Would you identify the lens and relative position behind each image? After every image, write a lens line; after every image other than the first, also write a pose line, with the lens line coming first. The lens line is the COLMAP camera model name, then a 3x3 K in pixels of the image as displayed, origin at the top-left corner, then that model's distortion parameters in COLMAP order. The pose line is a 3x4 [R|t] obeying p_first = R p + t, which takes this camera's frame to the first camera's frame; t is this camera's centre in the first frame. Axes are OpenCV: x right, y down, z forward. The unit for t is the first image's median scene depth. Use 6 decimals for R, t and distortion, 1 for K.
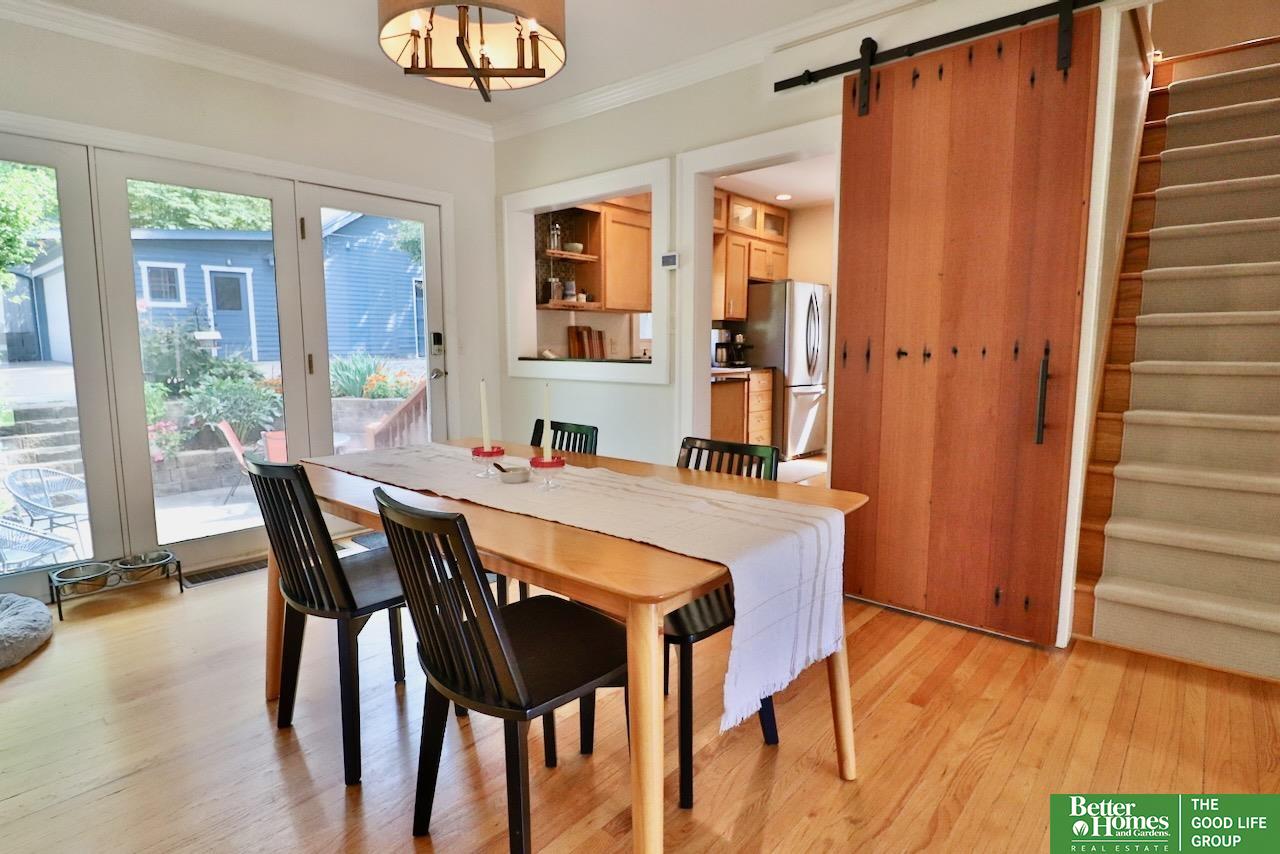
lens RADIAL K [[659.4, 0, 640.1], [0, 659.4, 430.2], [0, 0, 1]] dist [-0.011353, -0.006598]
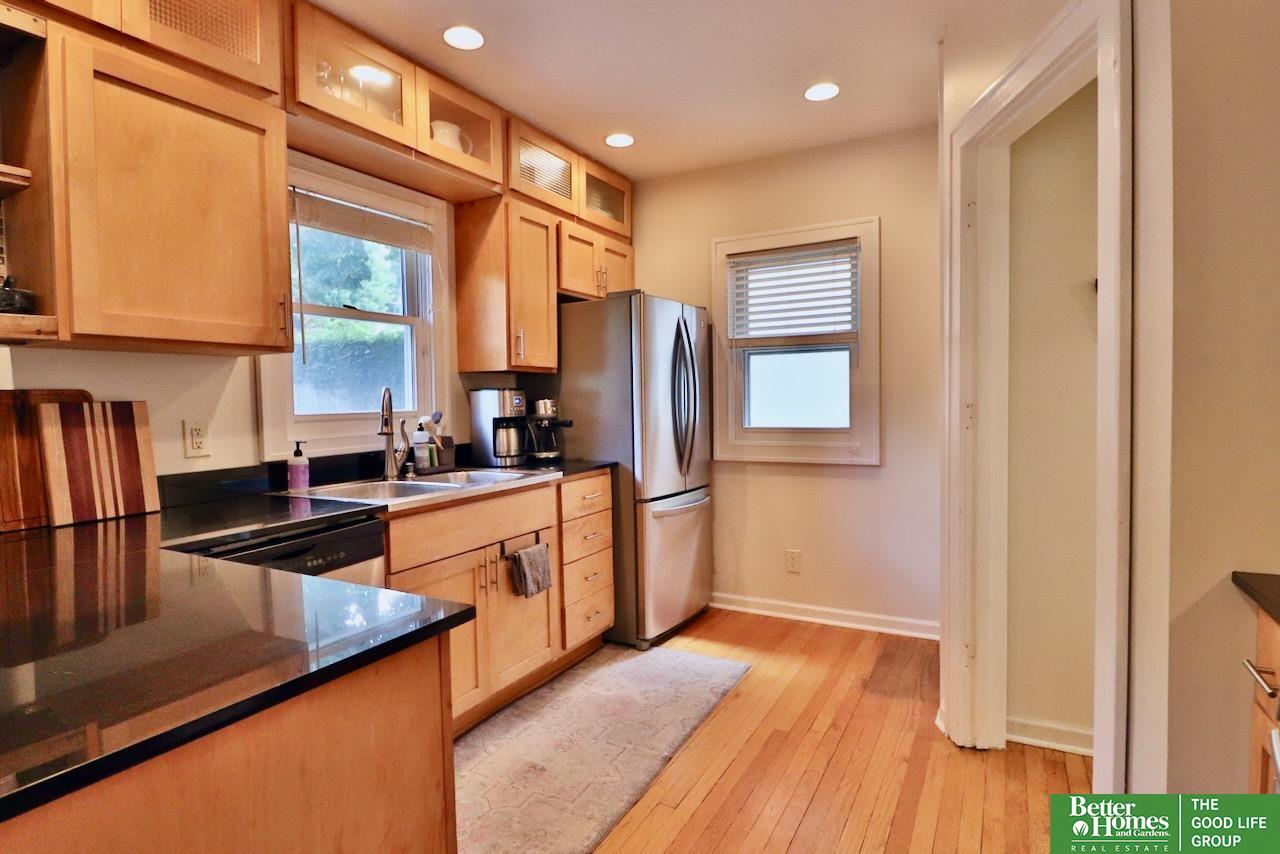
lens RADIAL K [[659.4, 0, 639.8], [0, 659.4, 426.5], [0, 0, 1]] dist [-0.011353, -0.006598]
pose [[0.977448, -0.025609, 0.209619, 0.117074], [0.044416, 0.995347, -0.085507, -0.079356], [-0.206454, 0.092889, 0.974037, 0.501193]]
